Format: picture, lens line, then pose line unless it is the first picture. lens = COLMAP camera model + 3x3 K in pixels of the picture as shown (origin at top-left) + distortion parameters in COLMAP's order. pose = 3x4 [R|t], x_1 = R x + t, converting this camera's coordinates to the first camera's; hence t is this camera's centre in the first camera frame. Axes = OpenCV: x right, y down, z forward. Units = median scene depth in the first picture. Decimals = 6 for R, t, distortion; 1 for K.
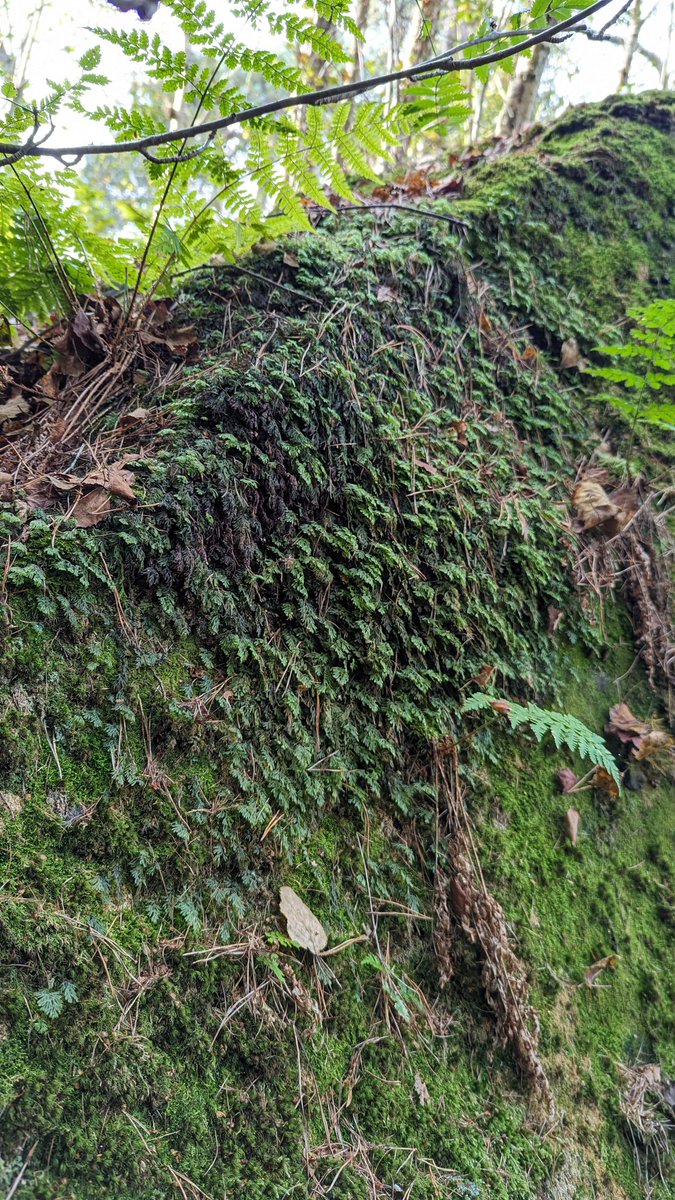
lens RADIAL K [[846.4, 0, 334.7], [0, 846.4, 601.8], [0, 0, 1]] dist [-0.030323, 0.002527]
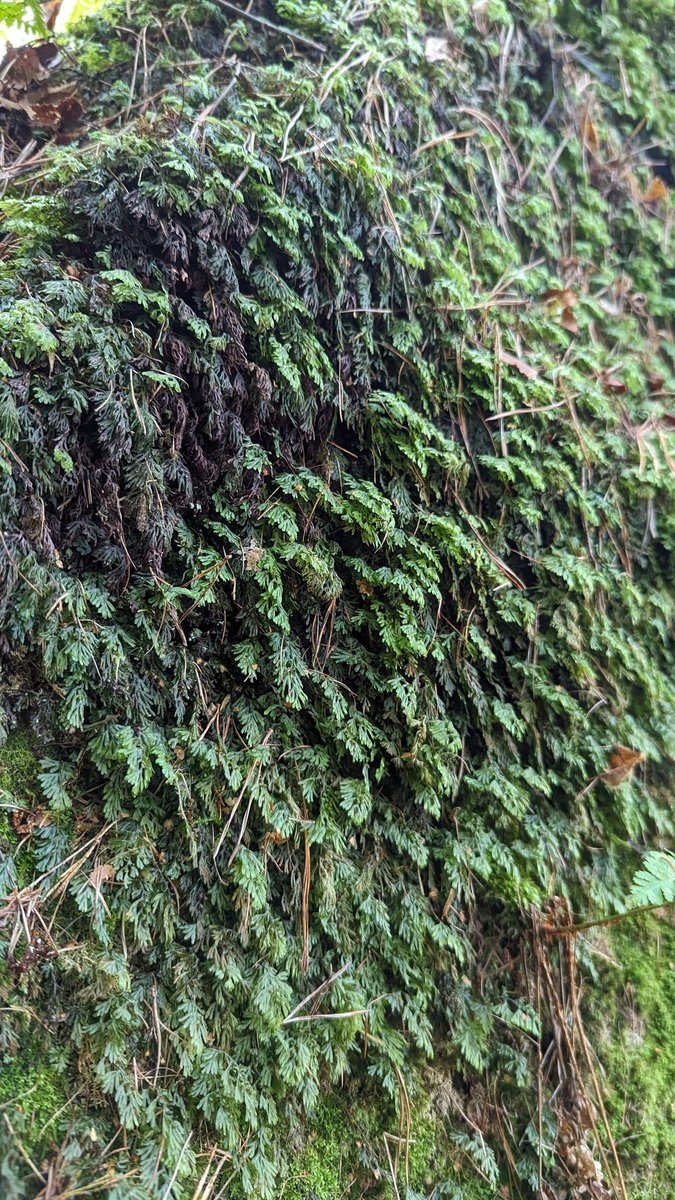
lens RADIAL K [[846.4, 0, 342.1], [0, 846.4, 596.4], [0, 0, 1]] dist [-0.030323, 0.002527]
pose [[0.999057, 0.020782, 0.038119, -0.020361], [-0.023873, 0.996305, 0.082506, -0.062827], [-0.036264, -0.083338, 0.995861, 0.517985]]
